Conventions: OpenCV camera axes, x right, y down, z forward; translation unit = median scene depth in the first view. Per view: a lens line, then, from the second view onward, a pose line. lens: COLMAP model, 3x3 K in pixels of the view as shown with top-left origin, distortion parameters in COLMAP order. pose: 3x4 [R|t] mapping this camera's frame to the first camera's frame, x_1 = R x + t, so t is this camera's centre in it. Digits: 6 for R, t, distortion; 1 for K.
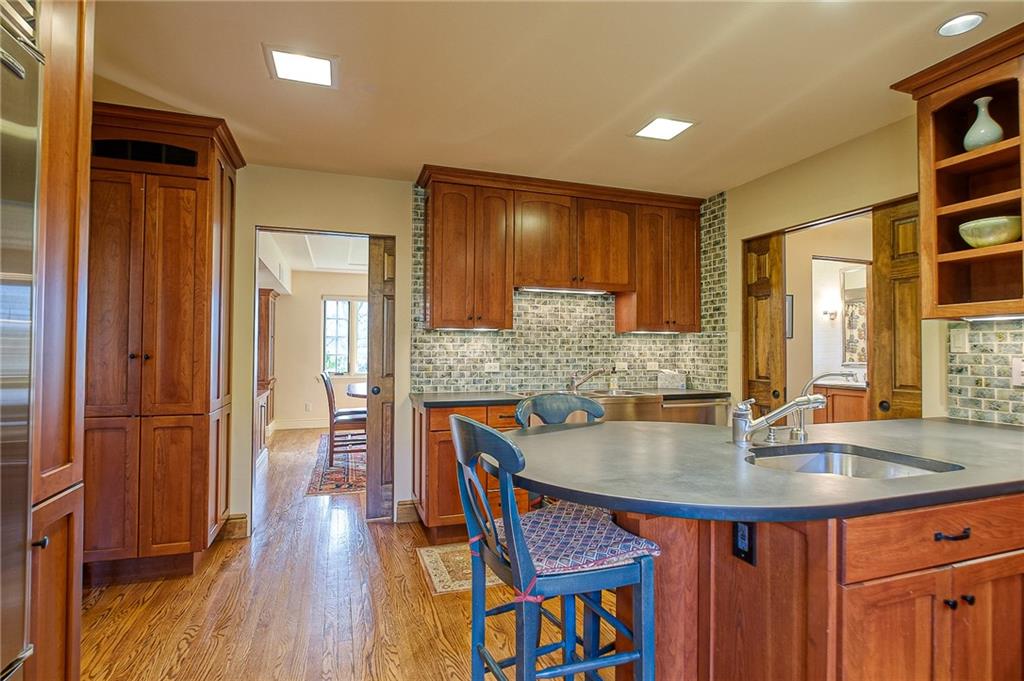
lens RADIAL K [[507.0, 0, 512.0], [0, 507.0, 340.5], [0, 0, 1]] dist [-0.000971, 0.000049]
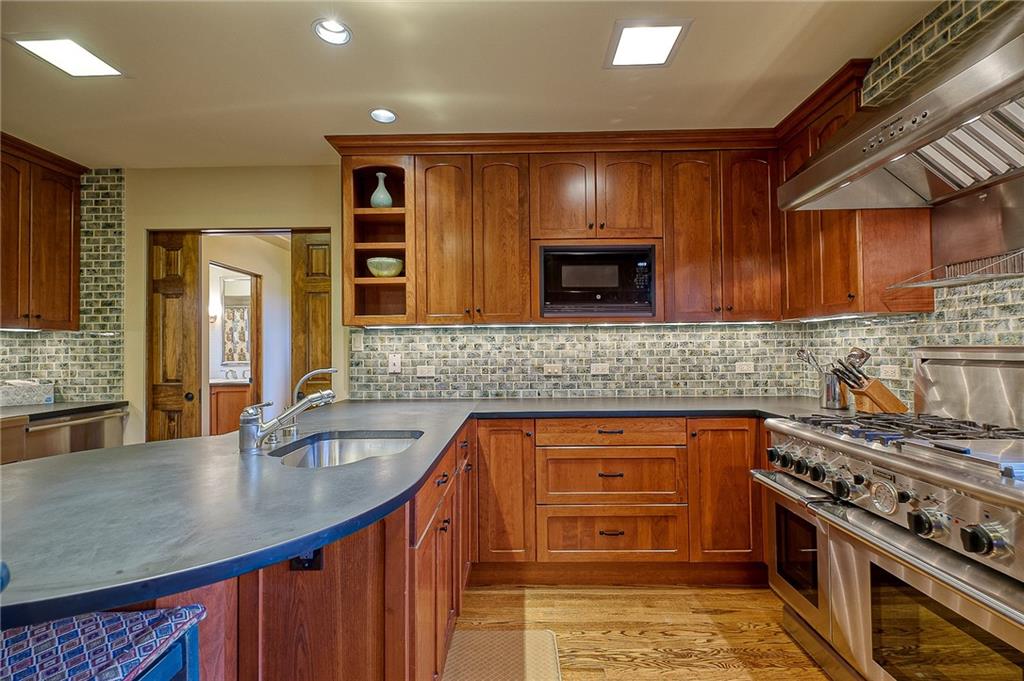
lens RADIAL K [[448.3, 0, 512.0], [0, 448.3, 340.5], [0, 0, 1]] dist [0.003262, -0.000495]
pose [[0.342477, 0.009320, 0.939480, -0.095574], [-0.005050, 0.999955, -0.008080, 0.002355], [-0.939513, -0.001977, 0.342509, 0.155588]]
